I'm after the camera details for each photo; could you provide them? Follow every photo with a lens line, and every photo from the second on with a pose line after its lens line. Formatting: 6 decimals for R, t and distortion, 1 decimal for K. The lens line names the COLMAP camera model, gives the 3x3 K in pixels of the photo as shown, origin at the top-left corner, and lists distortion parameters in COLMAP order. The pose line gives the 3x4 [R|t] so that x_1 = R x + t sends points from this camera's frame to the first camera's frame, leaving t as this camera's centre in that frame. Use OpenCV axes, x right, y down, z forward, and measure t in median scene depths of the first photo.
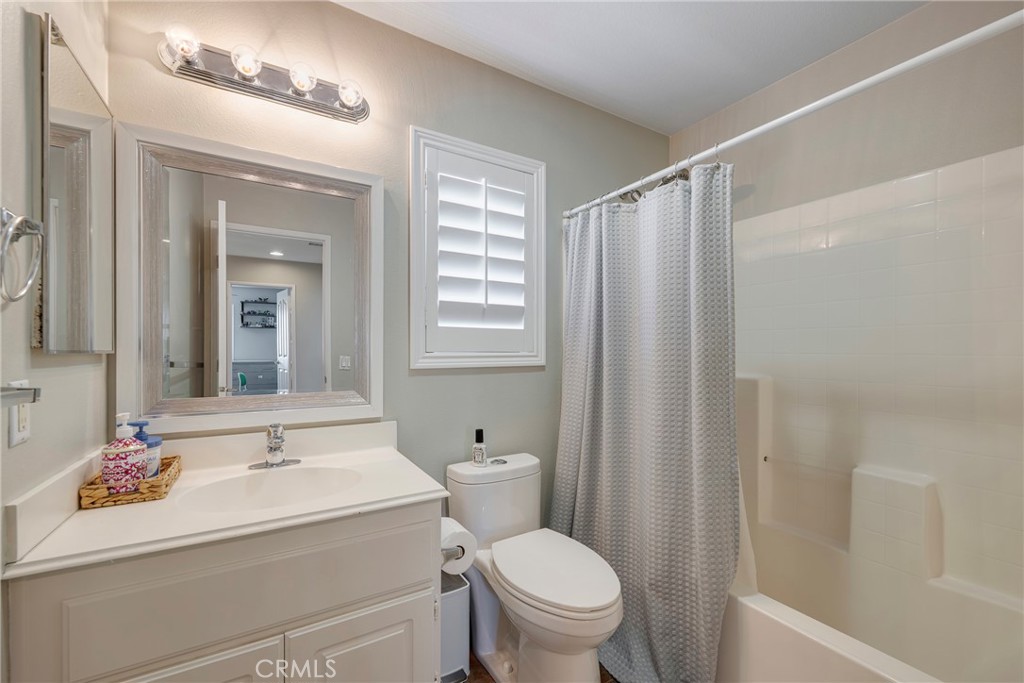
lens RADIAL K [[409.6, 0, 514.6], [0, 409.6, 349.9], [0, 0, 1]] dist [-0.001686, 0.000127]
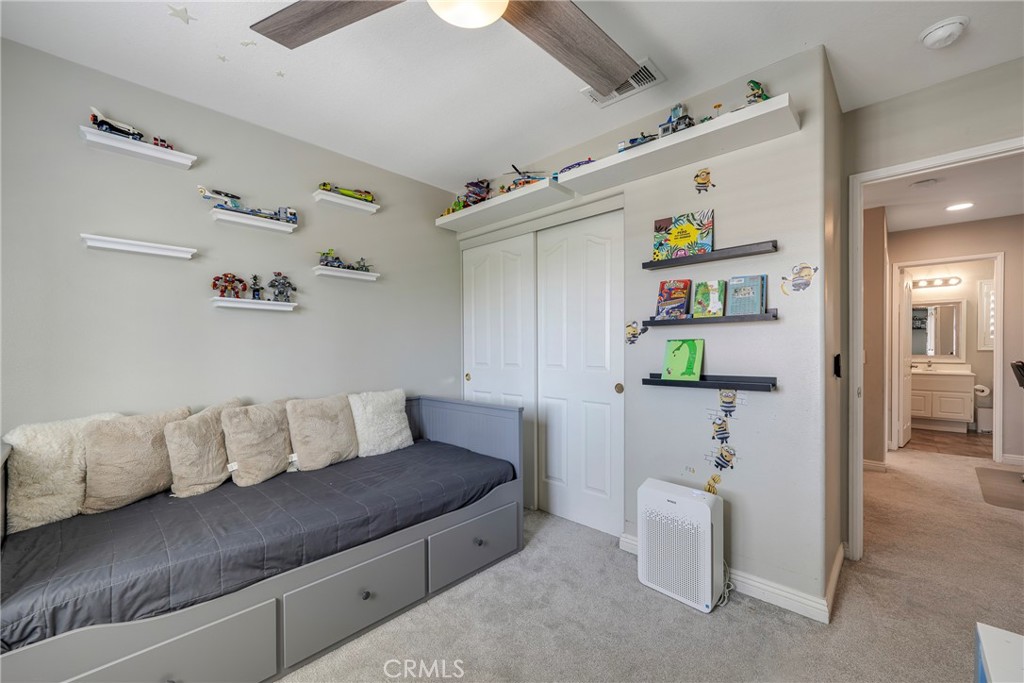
lens RADIAL K [[409.6, 0, 511.3], [0, 409.6, 350.5], [0, 0, 1]] dist [-0.001686, 0.000127]
pose [[0.256061, 0.014735, -0.966548, 2.312185], [0.005981, 0.999841, 0.016827, -0.039805], [0.966642, -0.010089, 0.255933, -4.116429]]
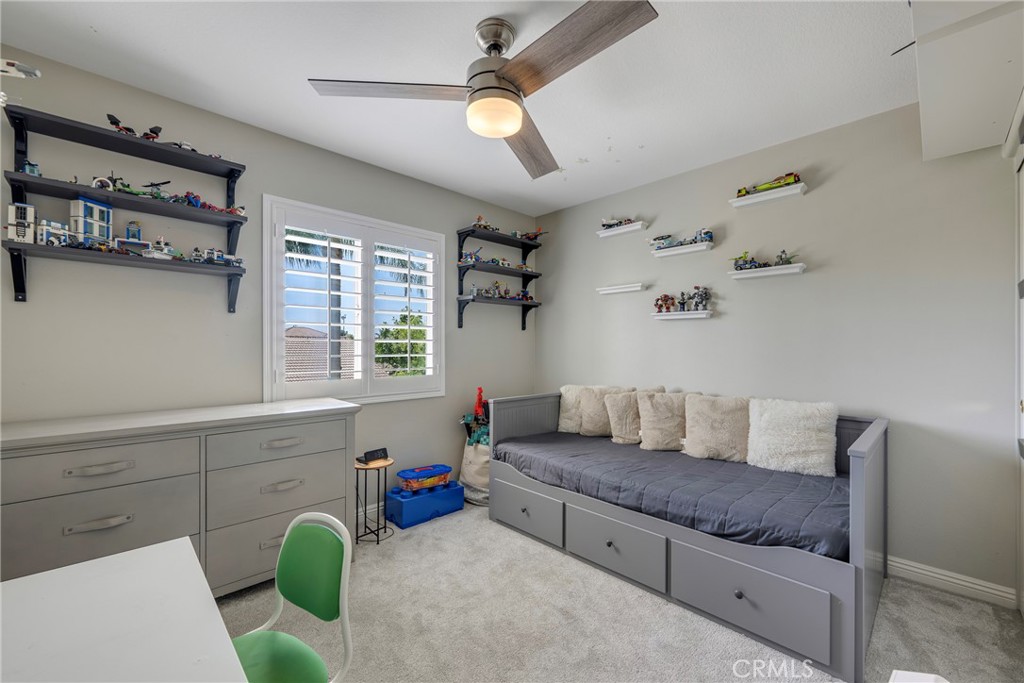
lens RADIAL K [[409.6, 0, 510.1], [0, 409.6, 340.6], [0, 0, 1]] dist [-0.001686, 0.000127]
pose [[-0.973820, -0.000019, -0.227321, 1.213719], [0.005674, 0.999686, -0.024389, -0.015445], [0.227250, -0.025040, -0.973514, -1.517307]]
